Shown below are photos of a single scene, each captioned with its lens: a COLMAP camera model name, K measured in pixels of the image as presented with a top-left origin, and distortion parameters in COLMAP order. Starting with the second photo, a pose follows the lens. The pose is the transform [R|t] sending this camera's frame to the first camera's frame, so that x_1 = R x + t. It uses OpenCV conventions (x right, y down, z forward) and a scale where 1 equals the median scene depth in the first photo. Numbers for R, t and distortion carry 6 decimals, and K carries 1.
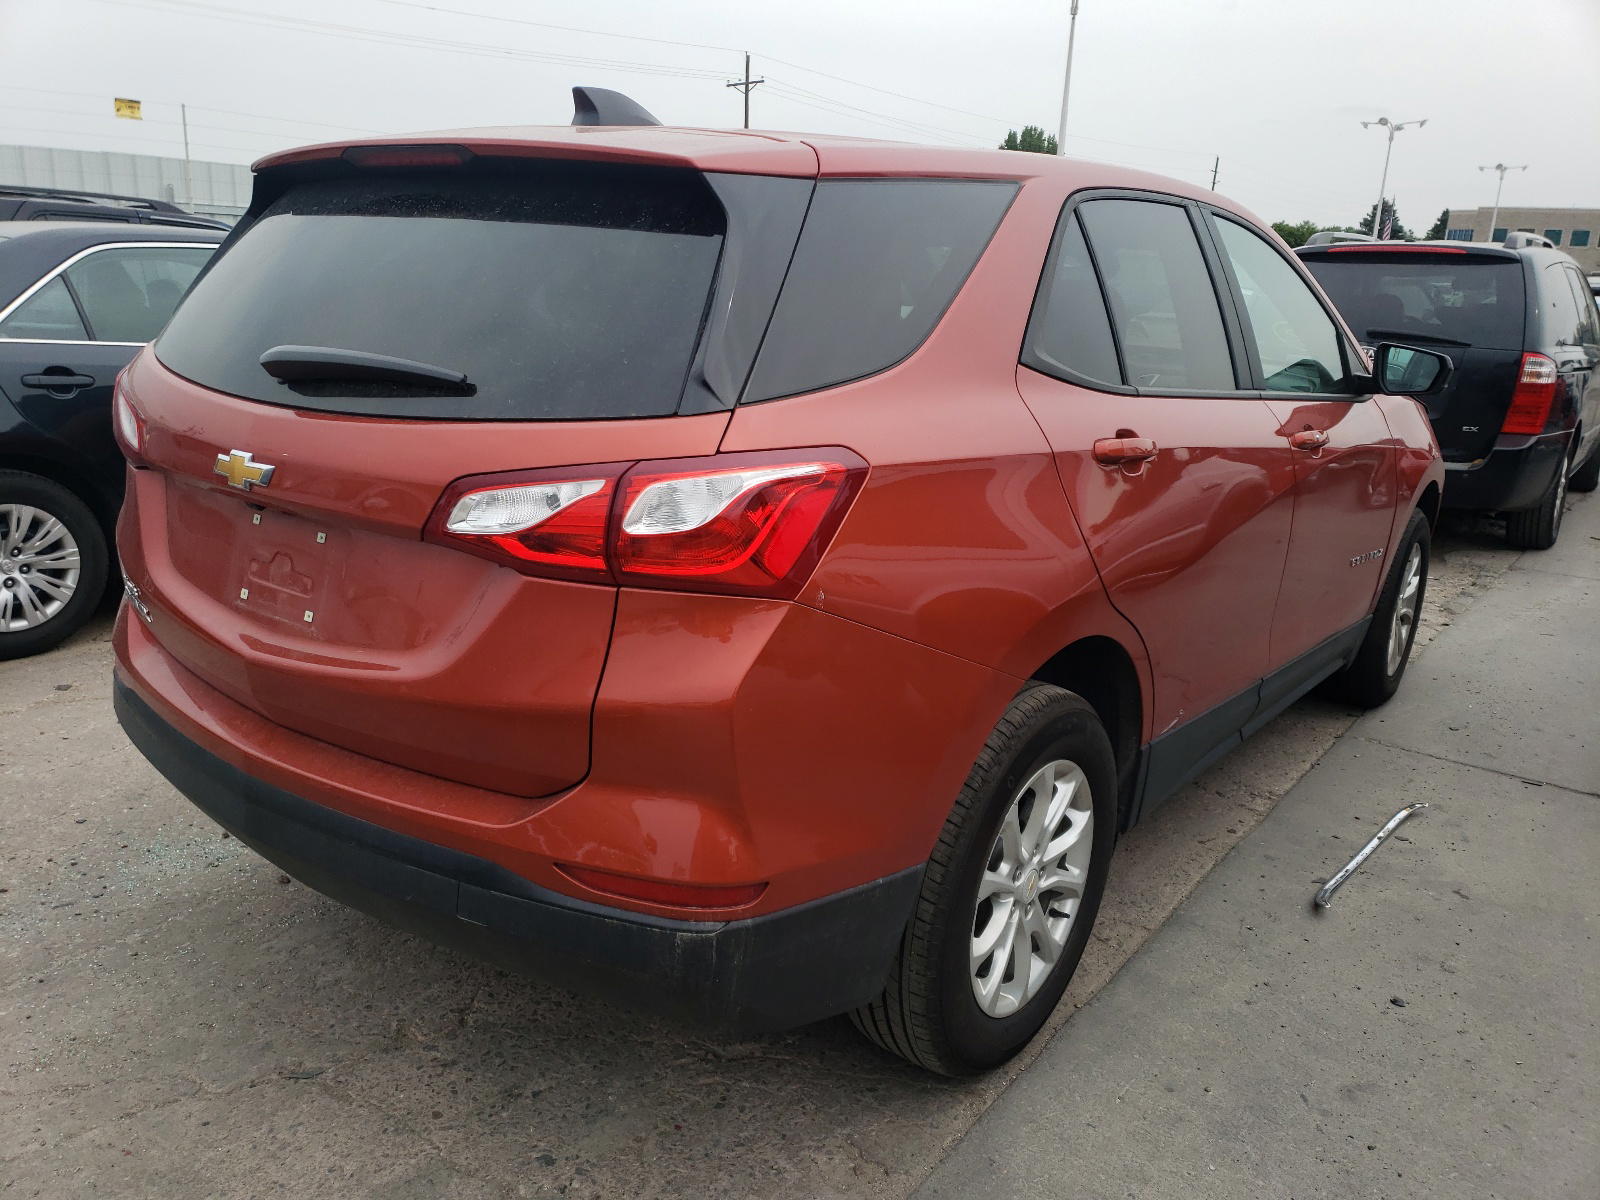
lens RADIAL K [[1221.0, 0, 800.0], [0, 1221.0, 600.0], [0, 0, 1]] dist [0.057464, -0.055635]
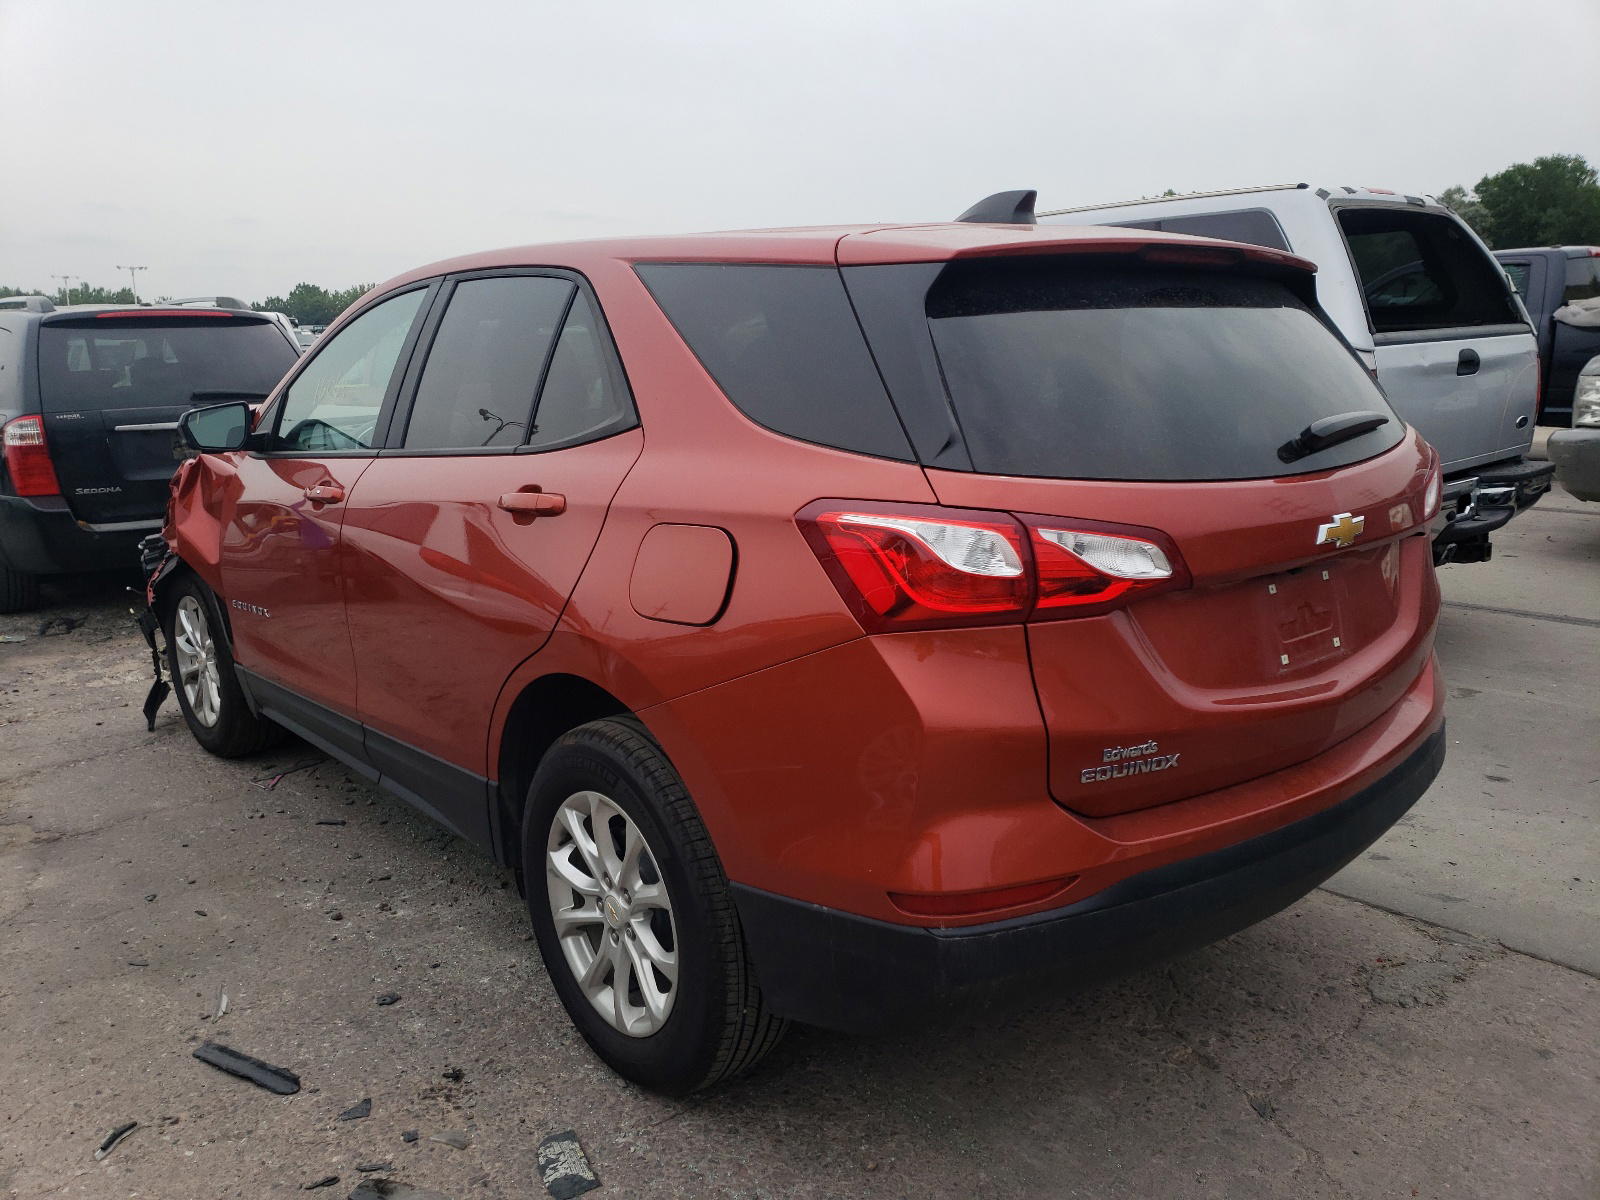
lens RADIAL K [[1205.3, 0, 800.0], [0, 1205.3, 600.0], [0, 0, 1]] dist [0.052605, -0.043142]
pose [[0.229713, -0.251209, 0.940280, -1.266577], [0.288014, 0.940389, 0.180876, -0.302070], [-0.929667, 0.229264, 0.288372, 0.901224]]
